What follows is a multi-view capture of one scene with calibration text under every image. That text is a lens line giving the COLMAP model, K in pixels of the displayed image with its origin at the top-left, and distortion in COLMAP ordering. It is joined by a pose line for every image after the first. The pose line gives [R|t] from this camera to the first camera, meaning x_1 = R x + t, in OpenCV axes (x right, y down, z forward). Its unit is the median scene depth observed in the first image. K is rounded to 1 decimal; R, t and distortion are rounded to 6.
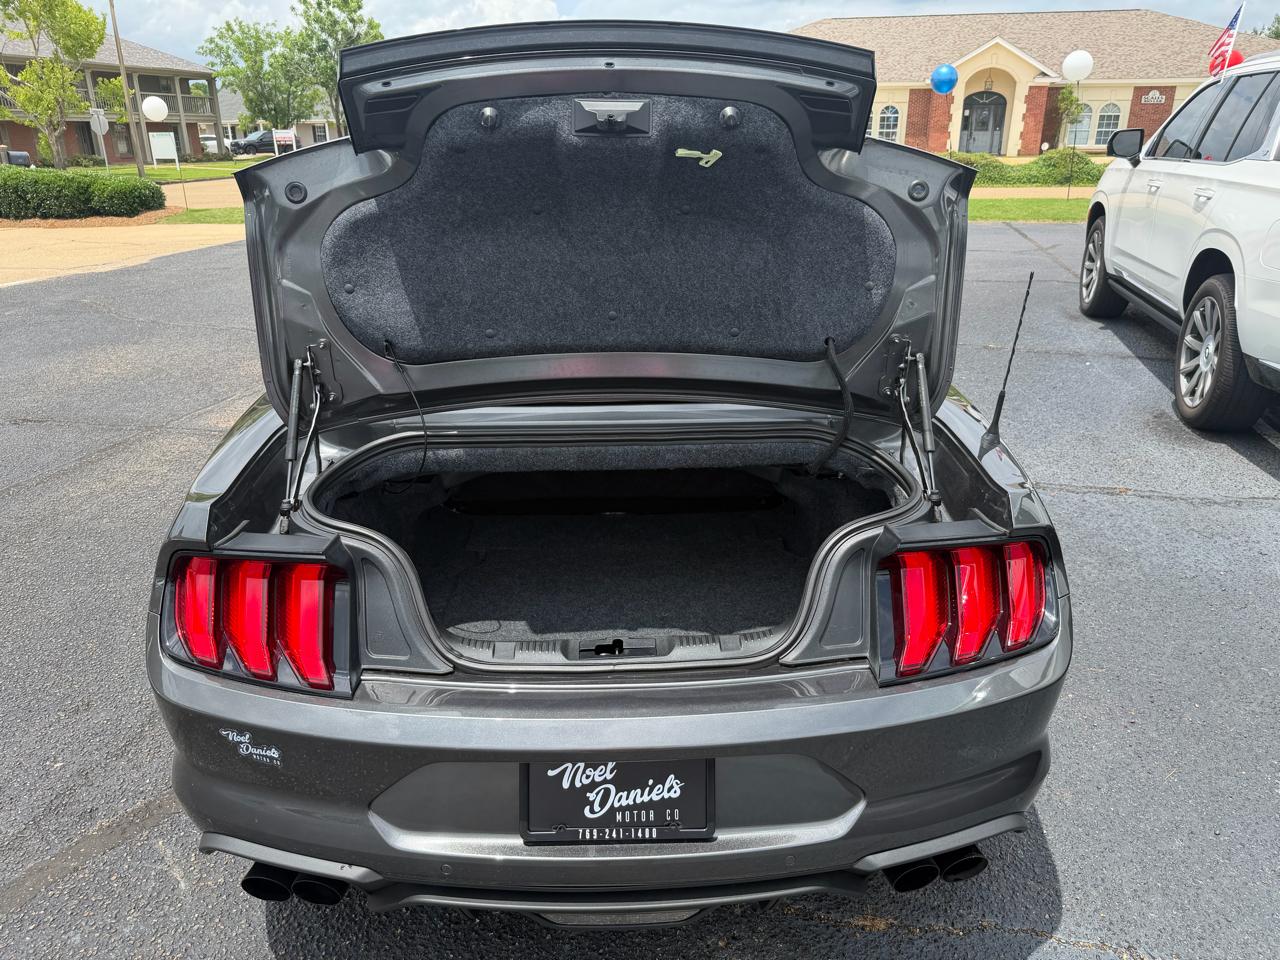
lens RADIAL K [[887.5, 0, 638.8], [0, 887.5, 487.3], [0, 0, 1]] dist [0.000514, -0.005958]
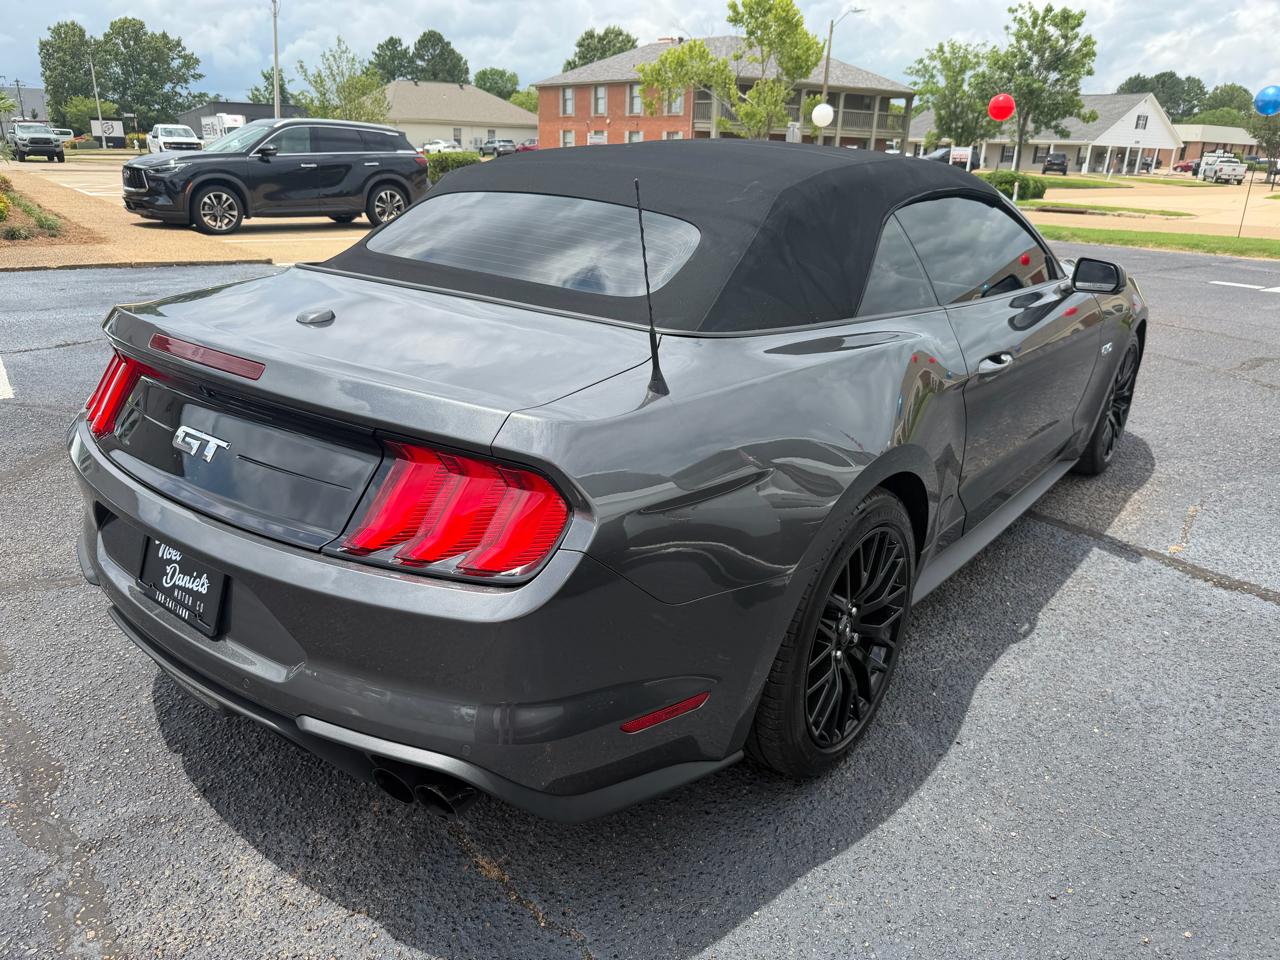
lens RADIAL K [[887.5, 0, 638.8], [0, 887.5, 487.3], [0, 0, 1]] dist [0.000514, -0.005958]
pose [[0.772255, 0.251856, -0.583259, 0.377946], [-0.262282, 0.962566, 0.068374, -0.004500], [0.578645, 0.100176, 0.809404, 0.125930]]
